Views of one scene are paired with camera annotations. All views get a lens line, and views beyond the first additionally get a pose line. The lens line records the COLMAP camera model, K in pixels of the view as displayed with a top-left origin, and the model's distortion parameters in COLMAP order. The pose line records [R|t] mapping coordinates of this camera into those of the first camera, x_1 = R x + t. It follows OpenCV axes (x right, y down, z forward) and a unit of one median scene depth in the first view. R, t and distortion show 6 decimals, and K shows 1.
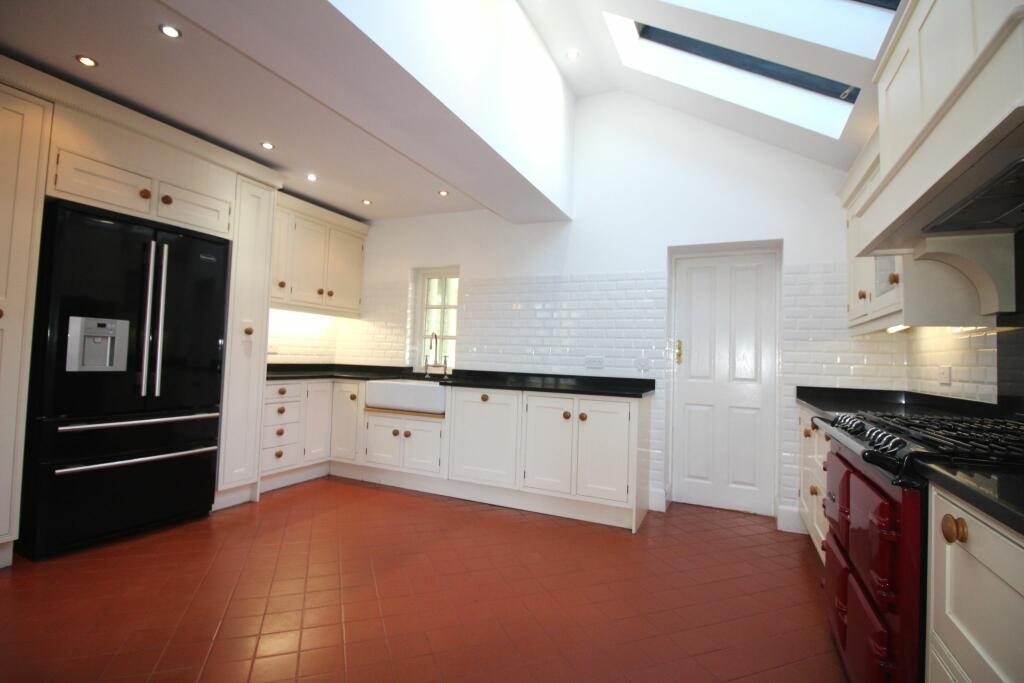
lens RADIAL K [[473.8, 0, 512.4], [0, 473.8, 344.3], [0, 0, 1]] dist [0.025449, 0.000000]
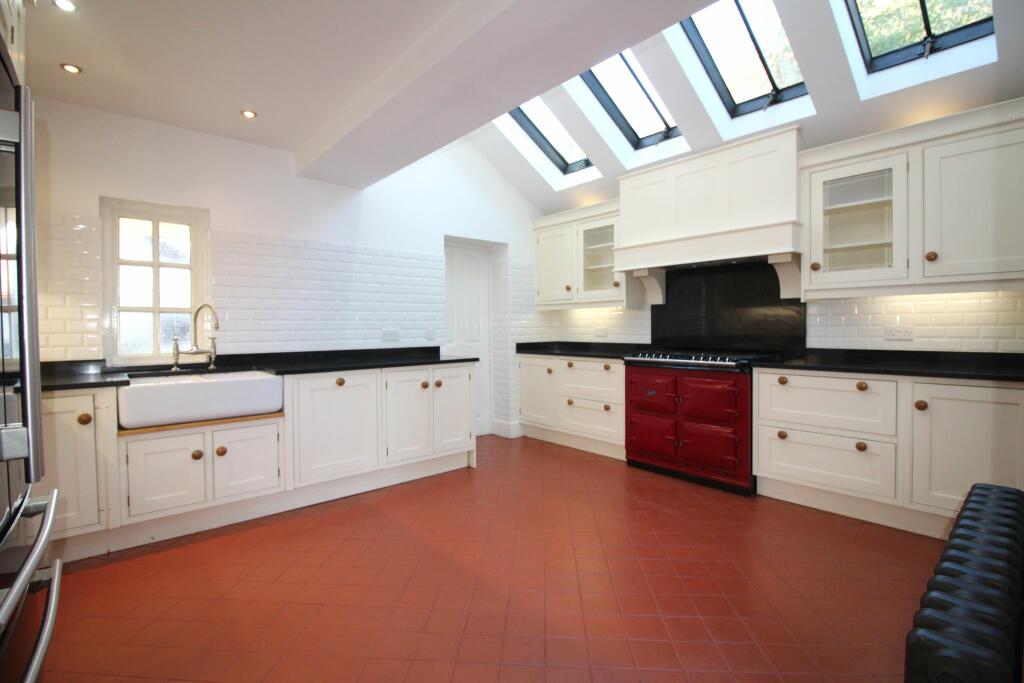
lens RADIAL K [[483.8, 0, 512.0], [0, 483.8, 341.5], [0, 0, 1]] dist [-0.000463, -0.000050]
pose [[0.409891, -0.065761, 0.909761, -0.708293], [-0.001446, 0.997350, 0.072744, -0.026284], [-0.912133, -0.031133, 0.408709, 0.328510]]
